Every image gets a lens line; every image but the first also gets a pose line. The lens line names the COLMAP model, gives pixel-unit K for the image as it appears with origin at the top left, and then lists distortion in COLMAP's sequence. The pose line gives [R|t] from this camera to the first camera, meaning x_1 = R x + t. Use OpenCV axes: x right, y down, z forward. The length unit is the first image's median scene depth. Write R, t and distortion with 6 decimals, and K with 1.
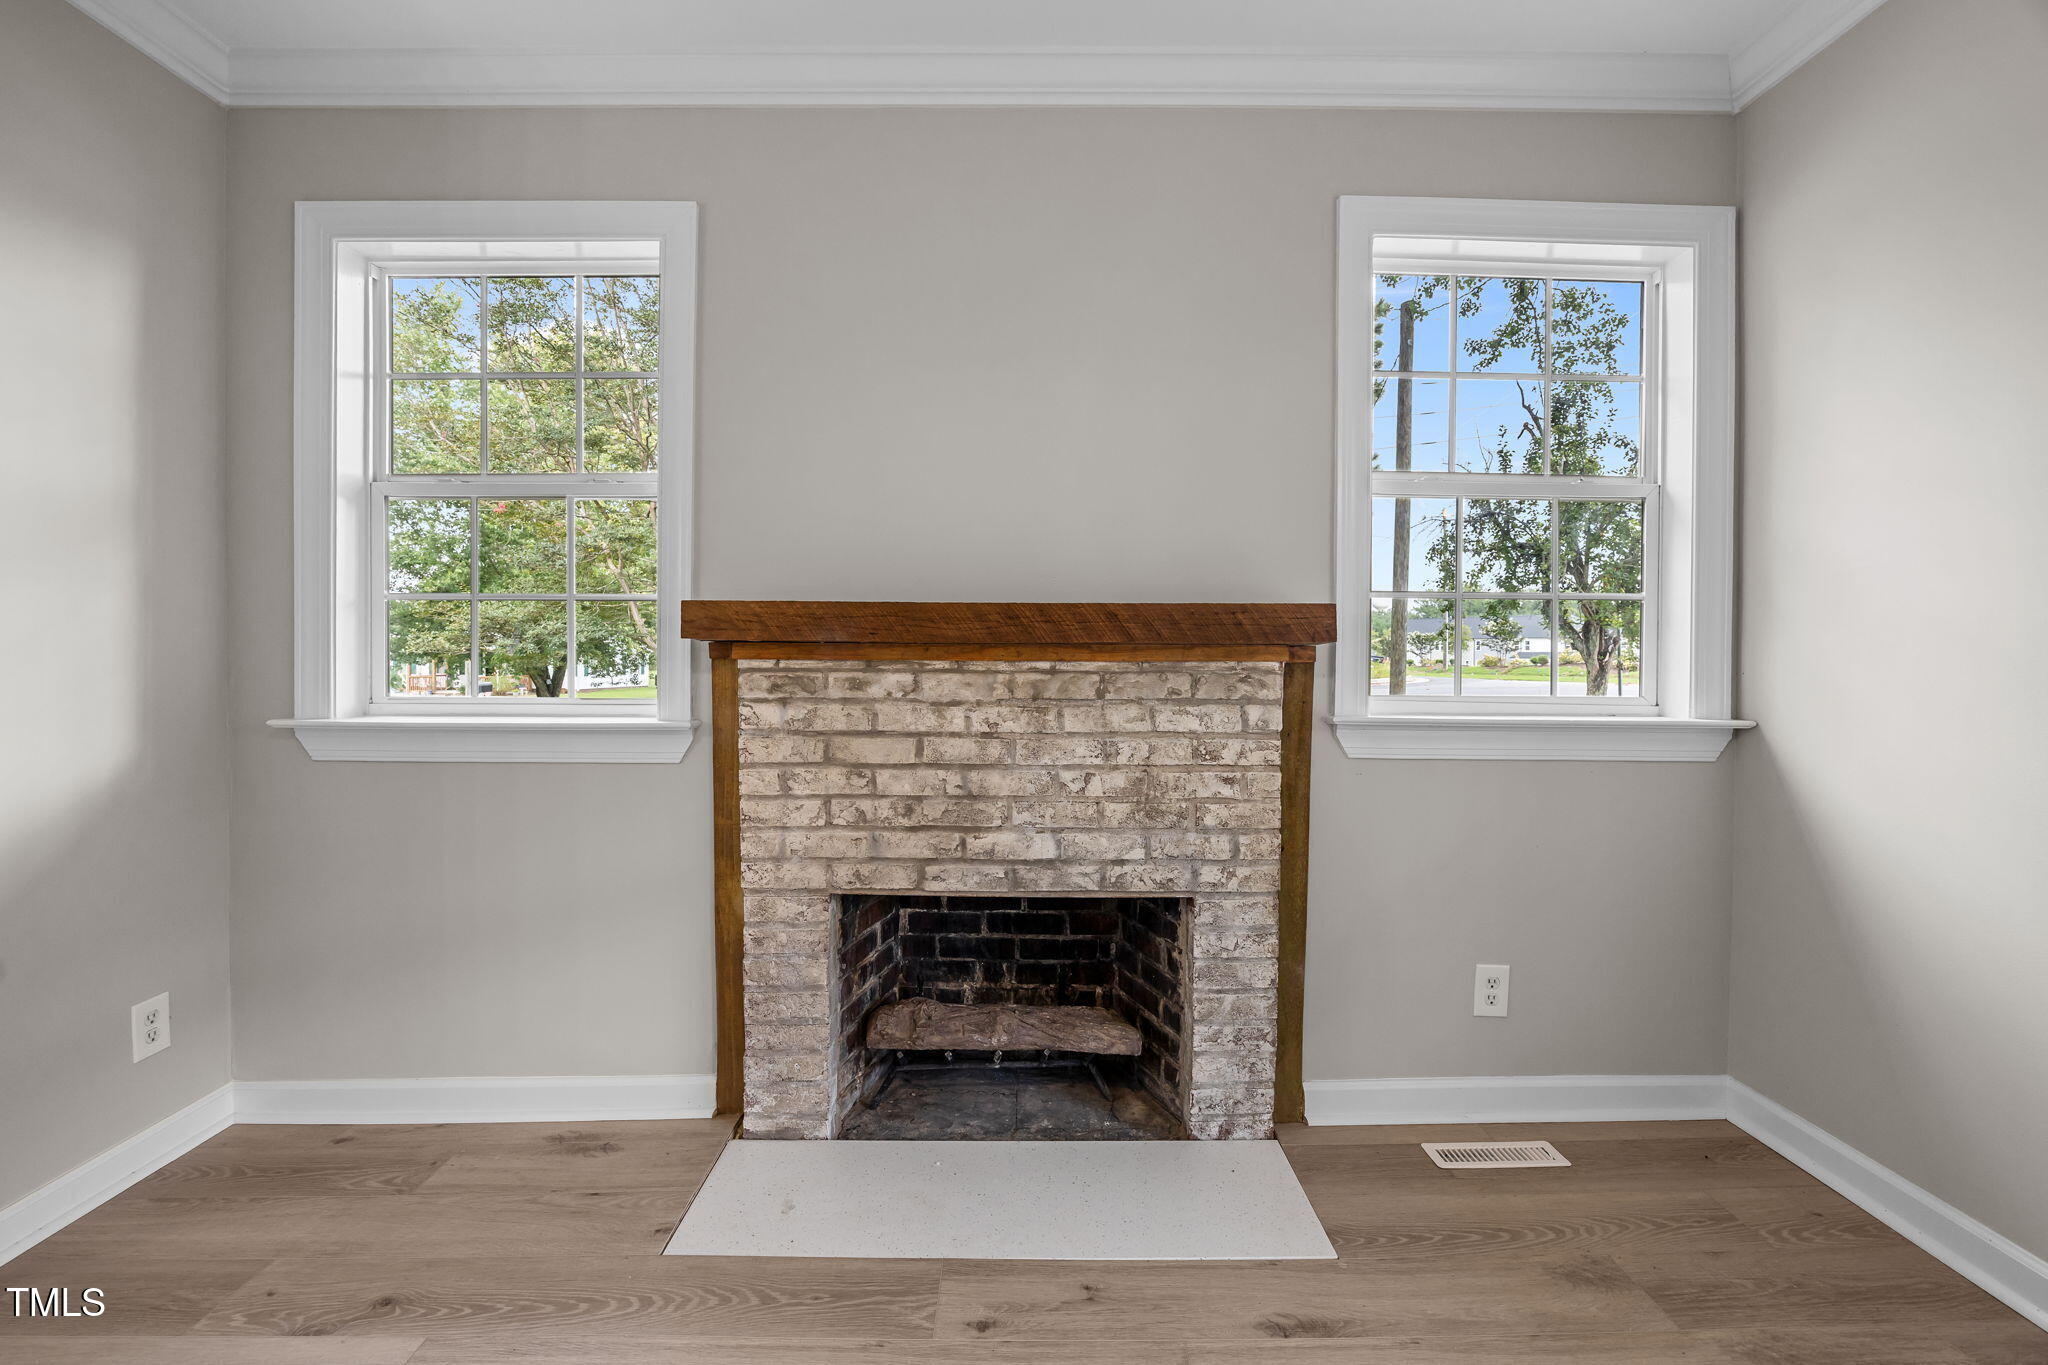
lens RADIAL K [[865.2, 0, 1024.1], [0, 865.2, 658.6], [0, 0, 1]] dist [-0.012858, 0.000281]
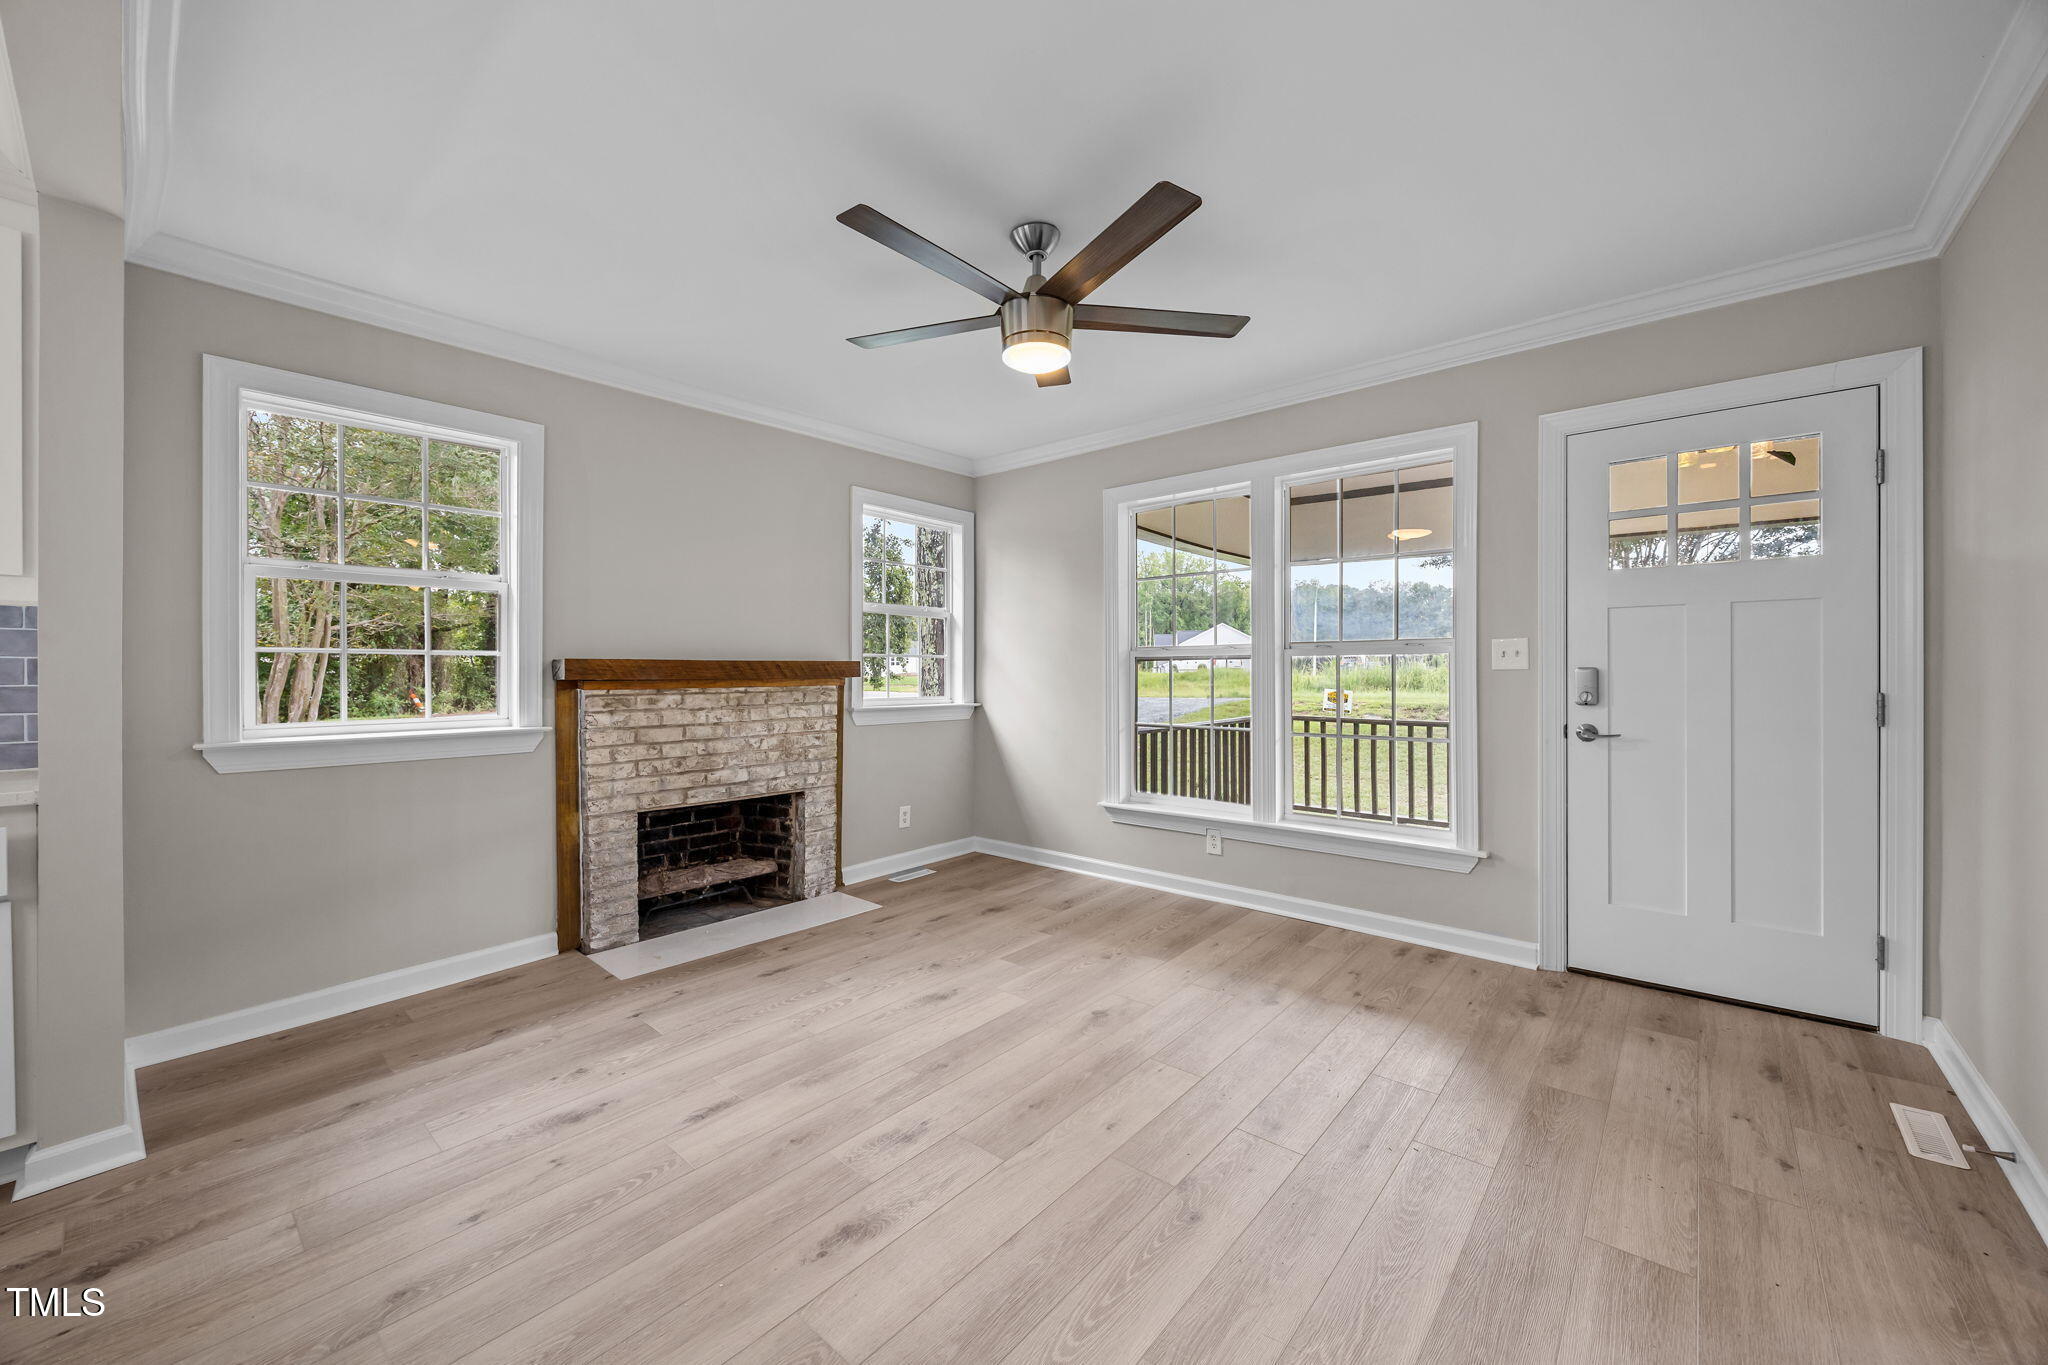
lens RADIAL K [[778.2, 0, 1030.6], [0, 778.2, 680.1], [0, 0, 1]] dist [-0.003752, -0.000075]
pose [[0.655942, -0.015329, 0.754656, -0.945338], [0.010832, 0.999882, 0.010895, -0.027634], [-0.754733, 0.001028, 0.656031, -0.775198]]
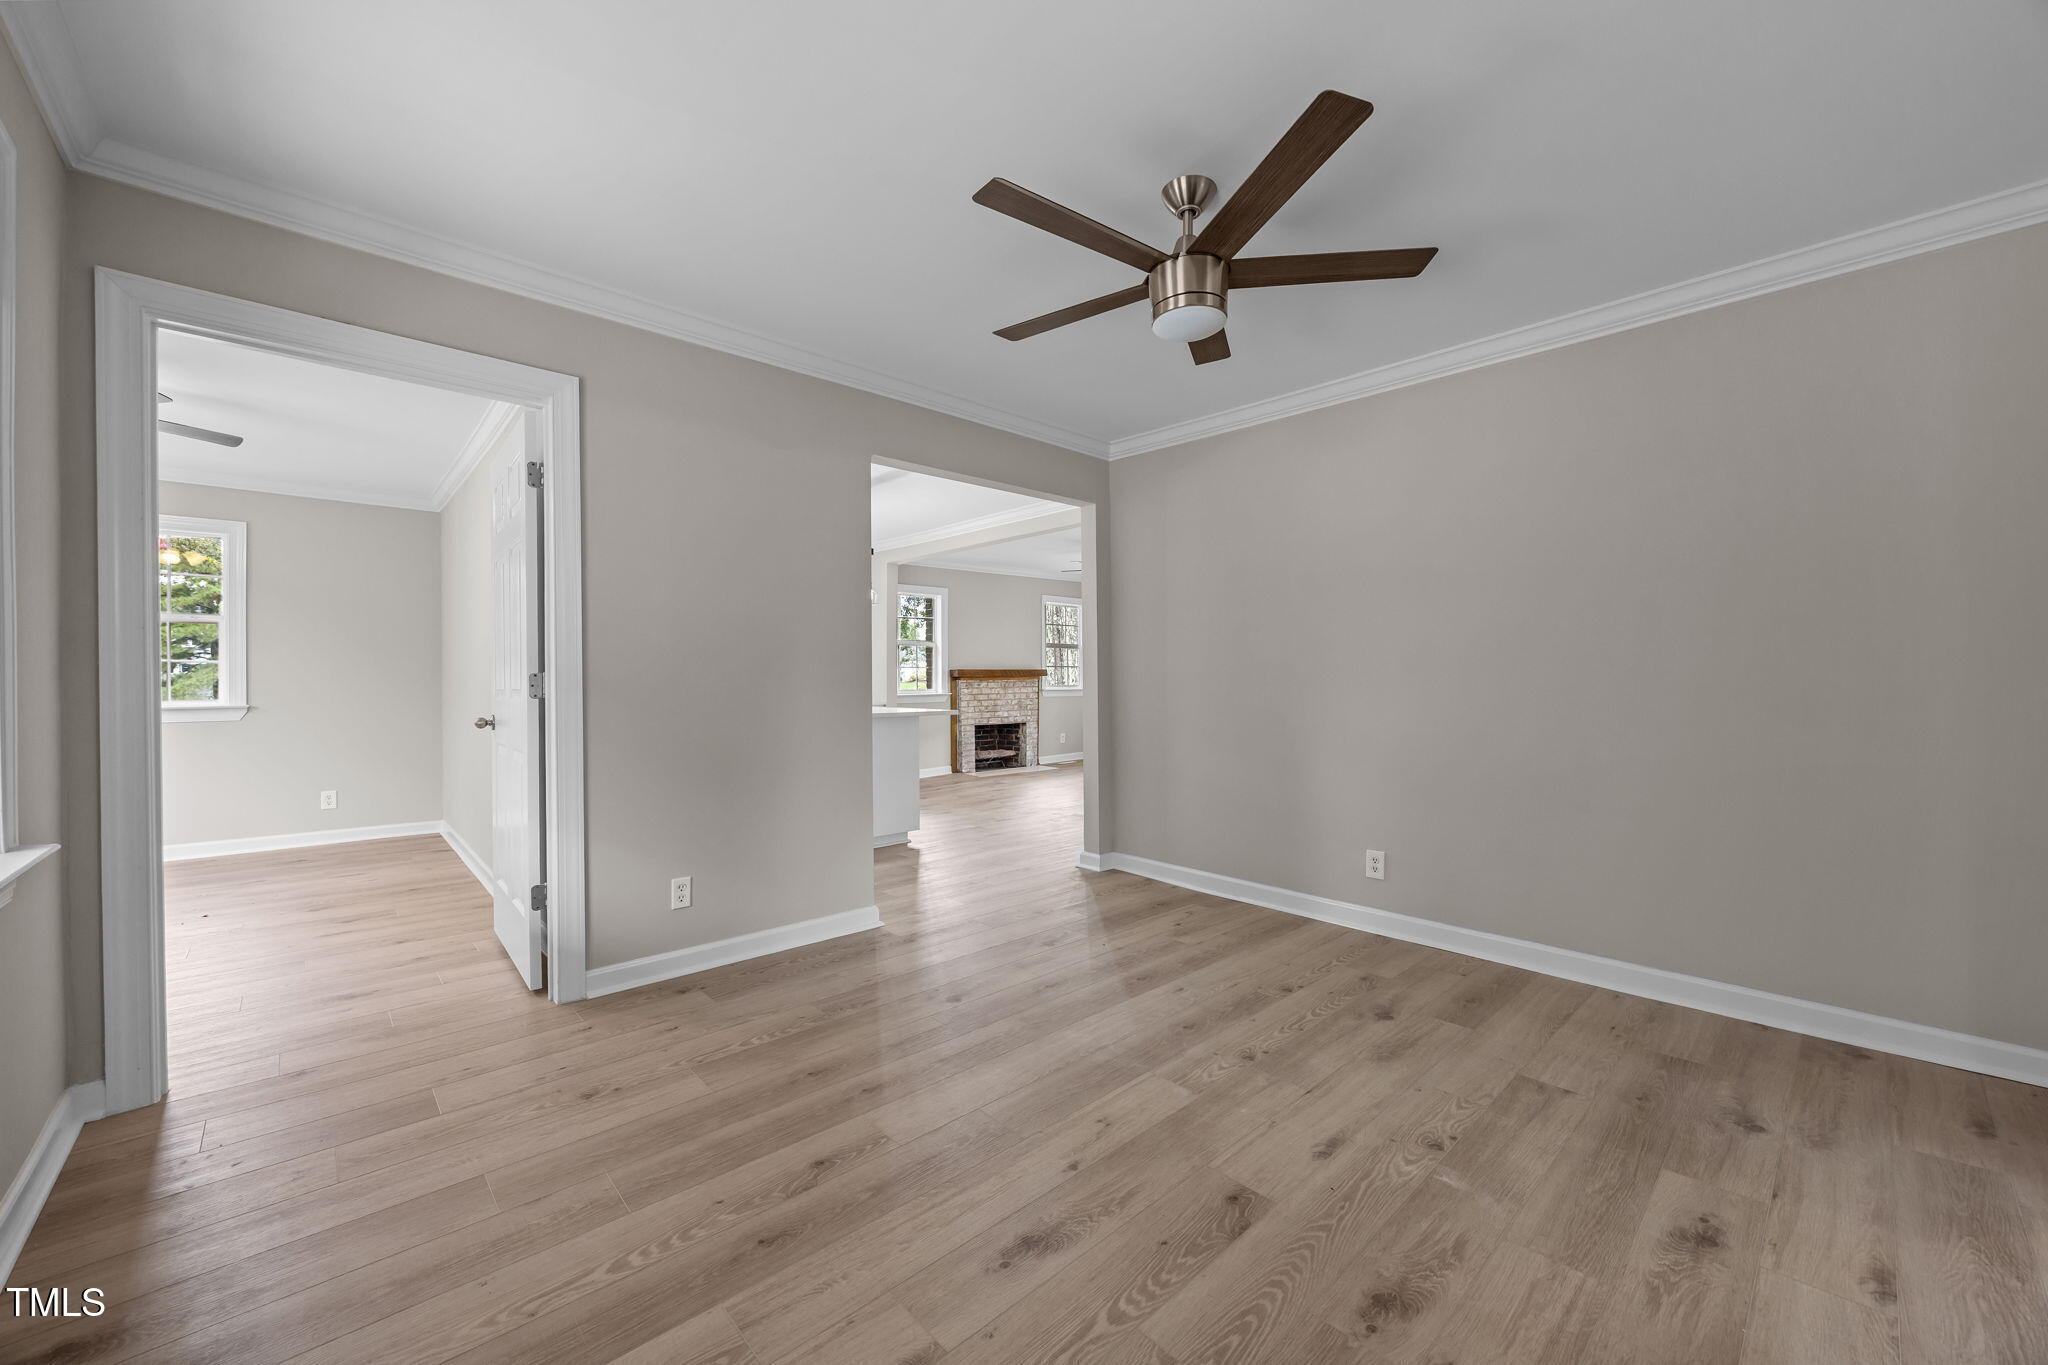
lens RADIAL K [[778.2, 0, 1030.6], [0, 778.2, 680.1], [0, 0, 1]] dist [-0.003752, -0.000075]
pose [[0.737951, -0.015848, 0.674668, -3.145764], [0.016125, 0.999853, 0.005848, -0.021640], [-0.674661, 0.006564, 0.738098, -2.700081]]
